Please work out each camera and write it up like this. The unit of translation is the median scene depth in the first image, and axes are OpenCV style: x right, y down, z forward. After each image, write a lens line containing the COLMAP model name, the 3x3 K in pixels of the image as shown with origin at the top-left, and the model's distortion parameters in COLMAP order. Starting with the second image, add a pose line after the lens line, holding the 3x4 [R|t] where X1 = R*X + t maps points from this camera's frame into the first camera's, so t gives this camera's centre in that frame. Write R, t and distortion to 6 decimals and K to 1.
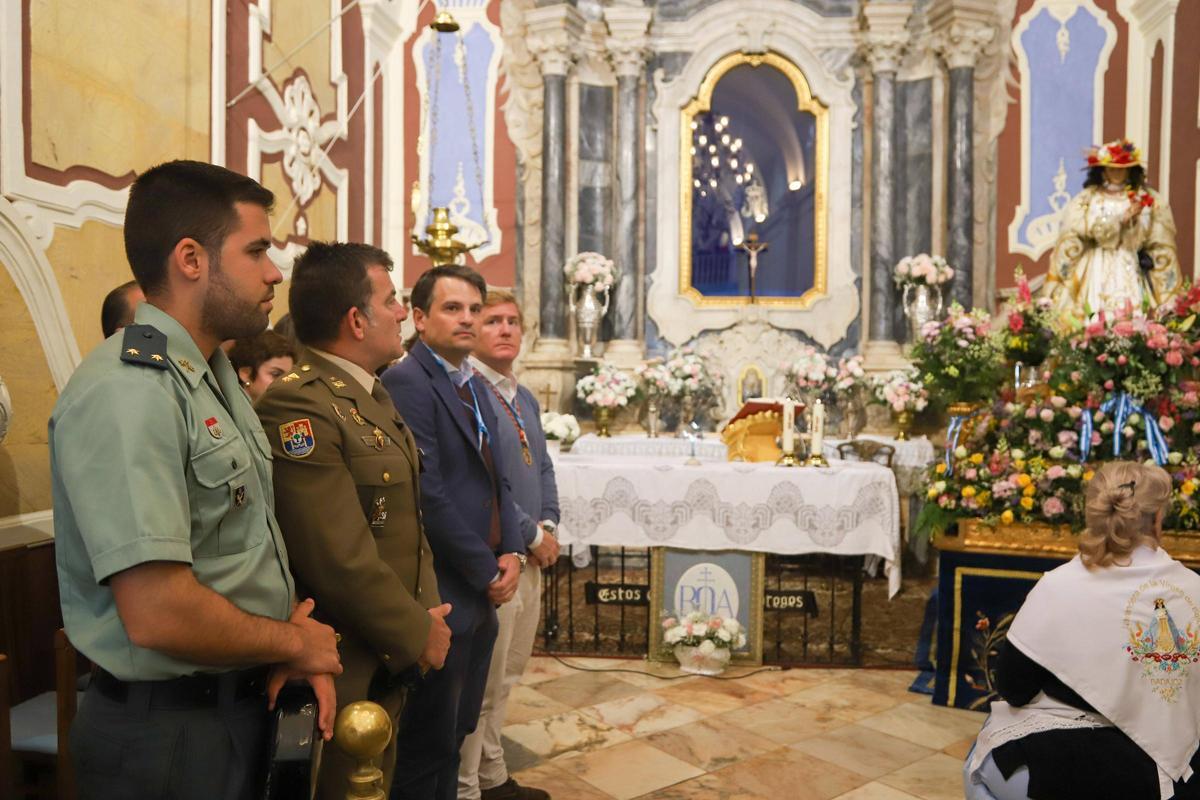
lens RADIAL K [[943.3, 0, 599.9], [0, 943.3, 416.4], [0, 0, 1]] dist [-0.120596, 0.094462]
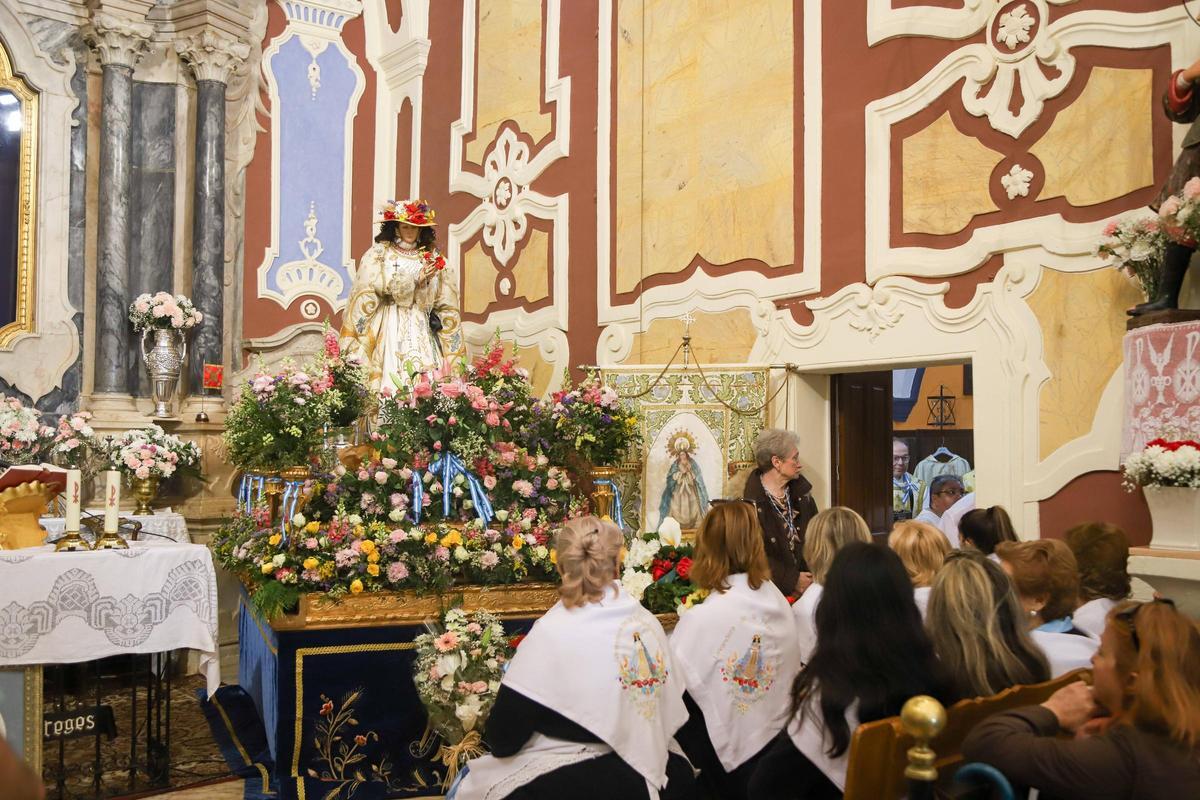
lens RADIAL K [[1126.4, 0, 604.8], [0, 1126.4, 417.7], [0, 0, 1]] dist [-0.002134, 0.024663]
pose [[0.692228, 0.015722, 0.721507, -0.125937], [0.027174, 0.998486, -0.047829, -0.000522], [-0.721167, 0.052716, 0.690753, 0.010673]]
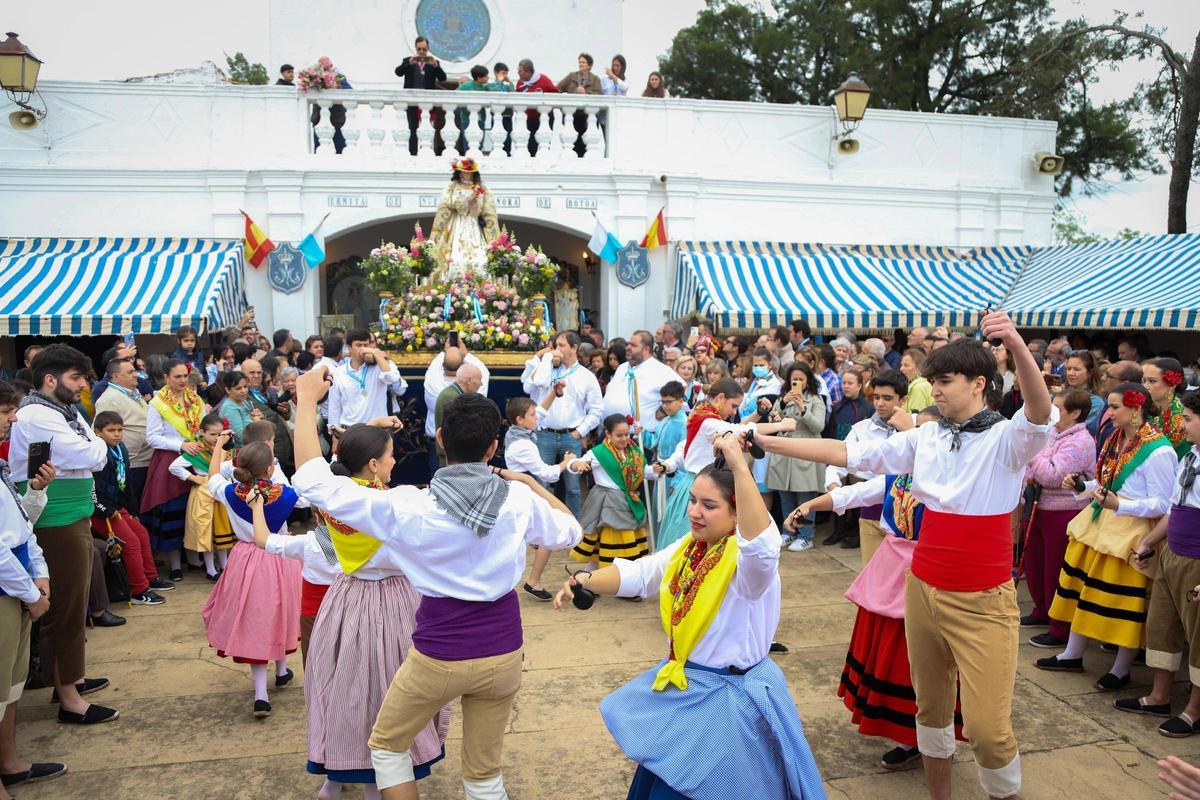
lens RADIAL K [[888.1, 0, 592.6], [0, 888.1, 432.0], [0, 0, 1]] dist [-0.060519, 0.010648]
pose [[0.826128, -0.064359, 0.559795, -0.193477], [0.019347, 0.996110, 0.085971, 0.079955], [-0.563151, -0.060193, 0.824159, -0.494661]]
